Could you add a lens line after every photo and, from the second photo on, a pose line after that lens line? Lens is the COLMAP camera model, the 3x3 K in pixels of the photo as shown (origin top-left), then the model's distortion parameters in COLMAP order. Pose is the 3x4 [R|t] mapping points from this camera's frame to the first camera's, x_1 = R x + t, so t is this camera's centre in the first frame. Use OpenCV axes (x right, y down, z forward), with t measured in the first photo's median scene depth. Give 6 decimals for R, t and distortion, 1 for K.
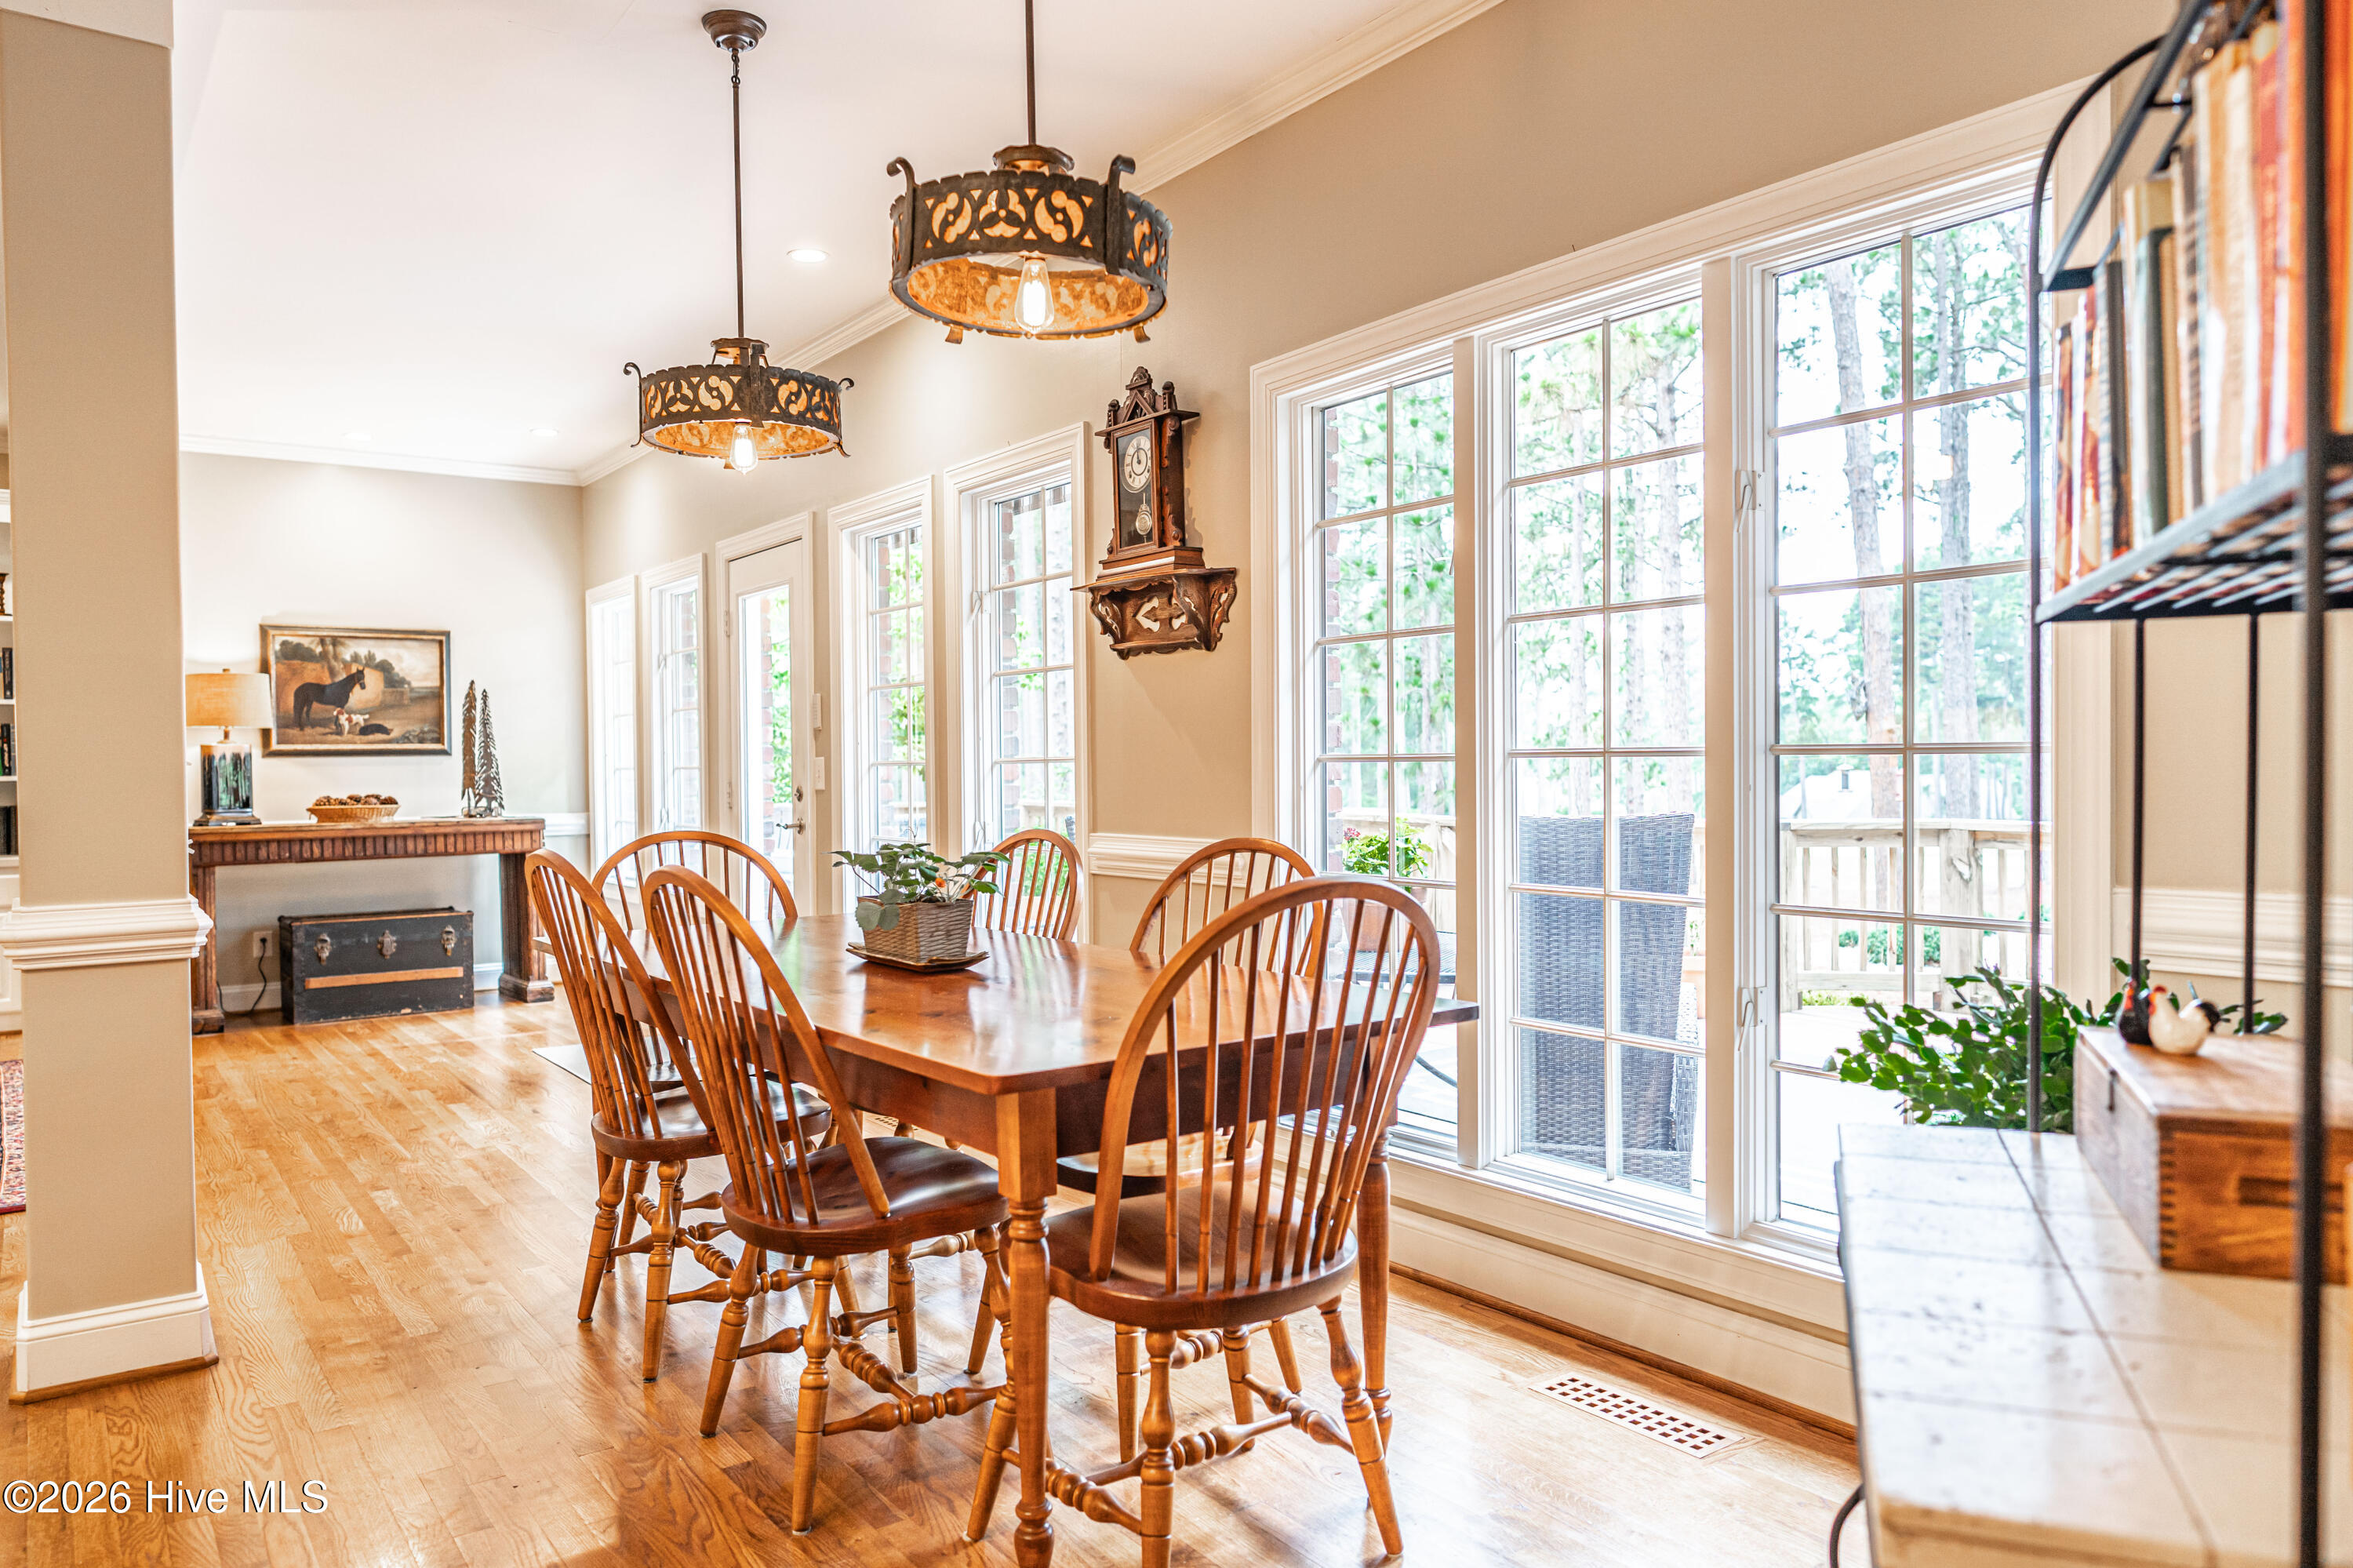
lens RADIAL K [[1568.5, 0, 1174.0], [0, 1568.5, 788.9], [0, 0, 1]] dist [-0.000554, 0.002349]
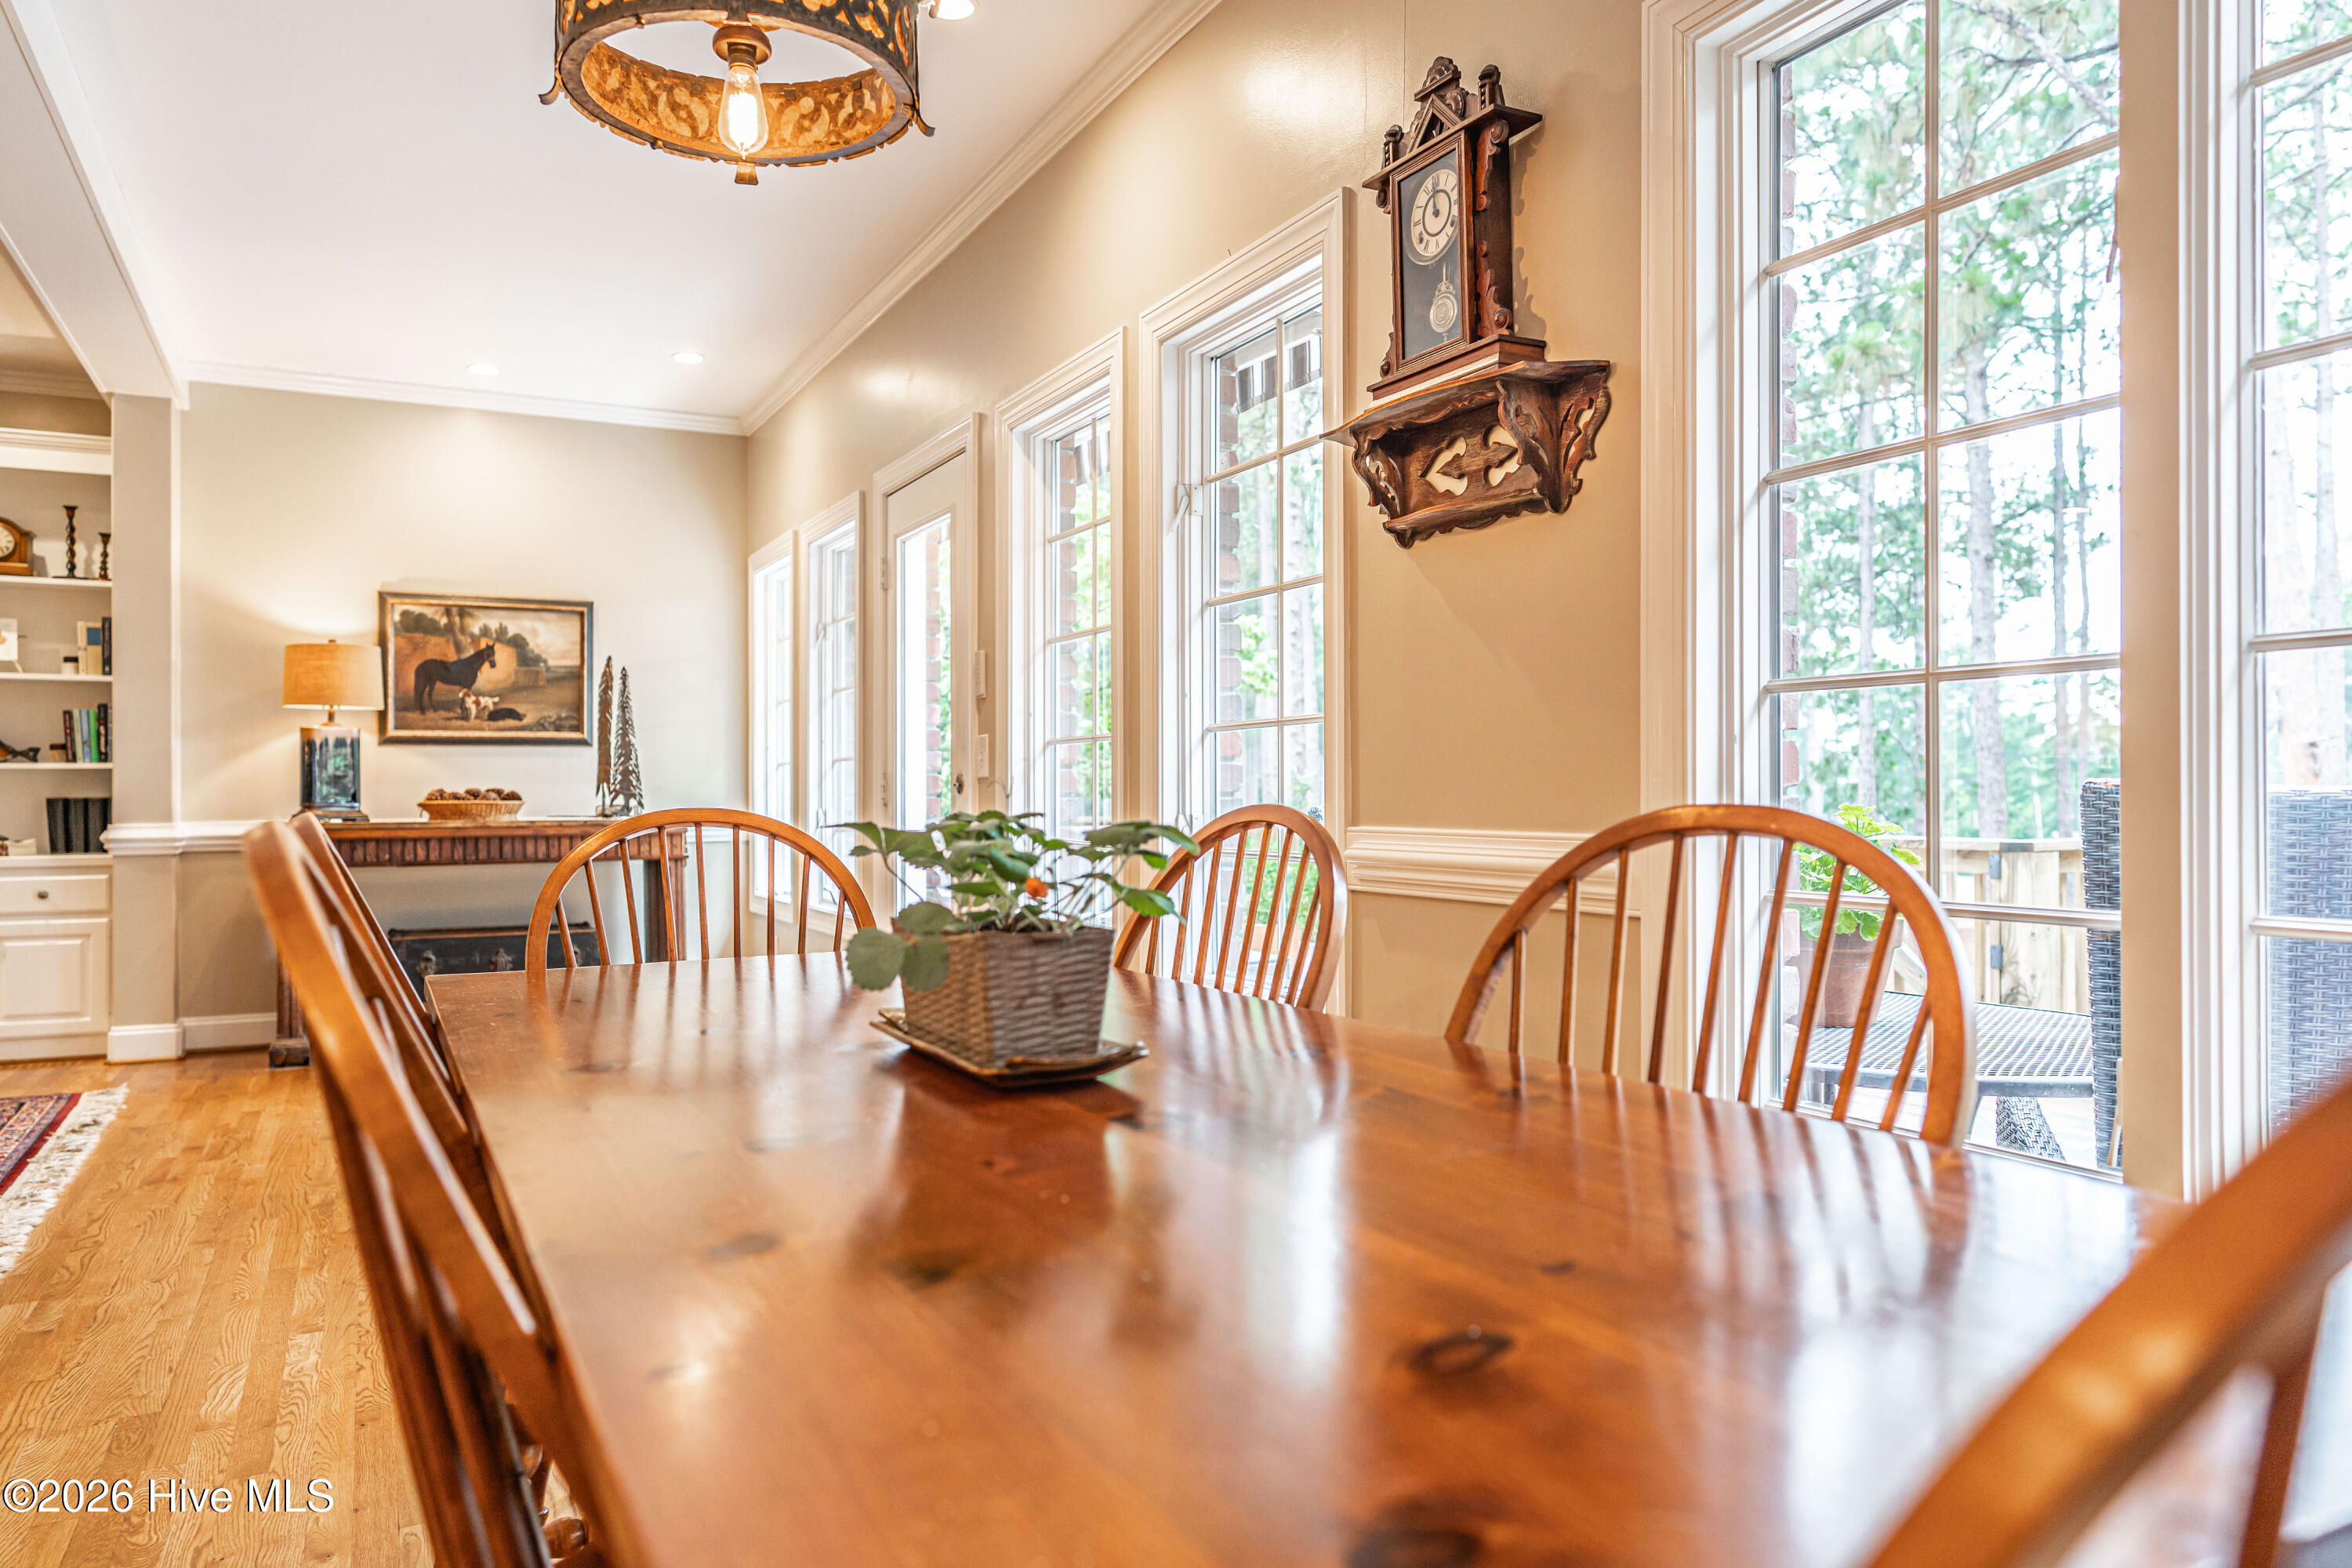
lens RADIAL K [[1567.7, 0, 1173.5], [0, 1567.7, 788.9], [0, 0, 1]] dist [-0.000554, 0.002349]
pose [[0.988498, 0.007971, -0.151024, -0.017039], [-0.010728, 0.999790, -0.017445, 0.015547], [0.150853, 0.018864, 0.988376, 0.223995]]
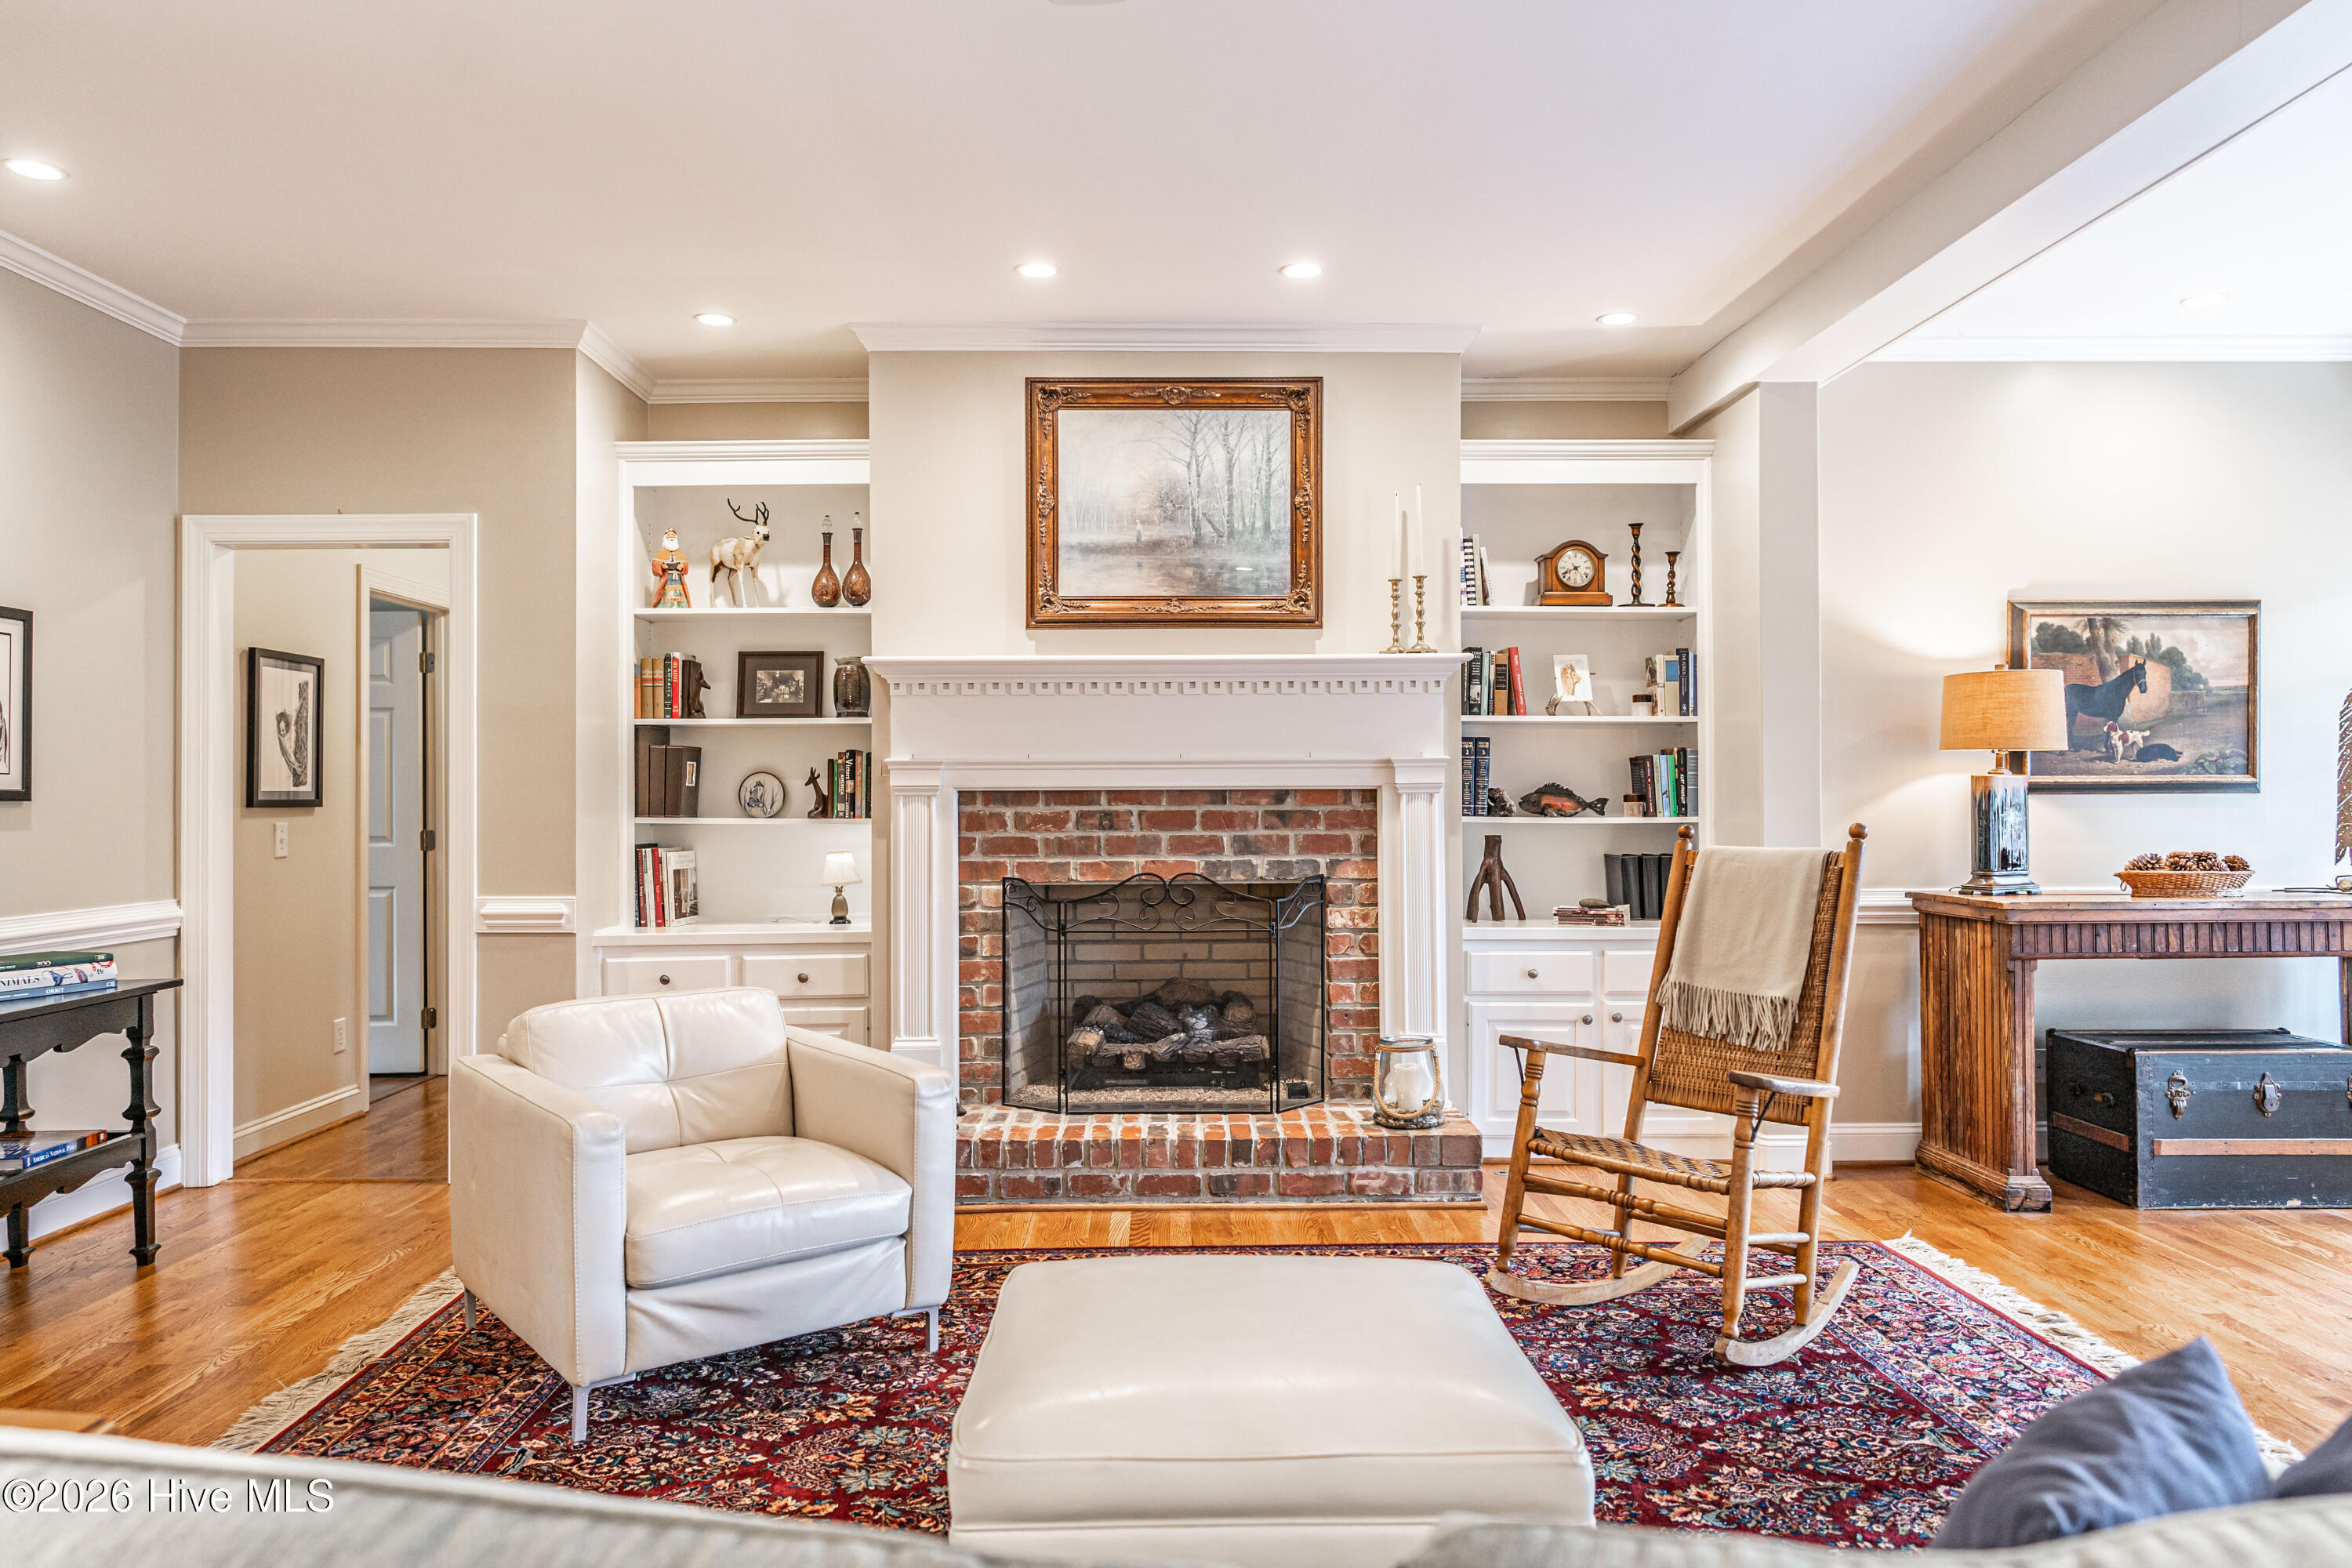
lens RADIAL K [[1567.7, 0, 1173.5], [0, 1567.7, 788.9], [0, 0, 1]] dist [-0.000554, 0.002349]
pose [[0.813164, 0.006340, -0.582000, -0.508639], [-0.016191, 0.999800, -0.011731, -0.008904], [0.581809, 0.018963, 0.813104, 0.240438]]
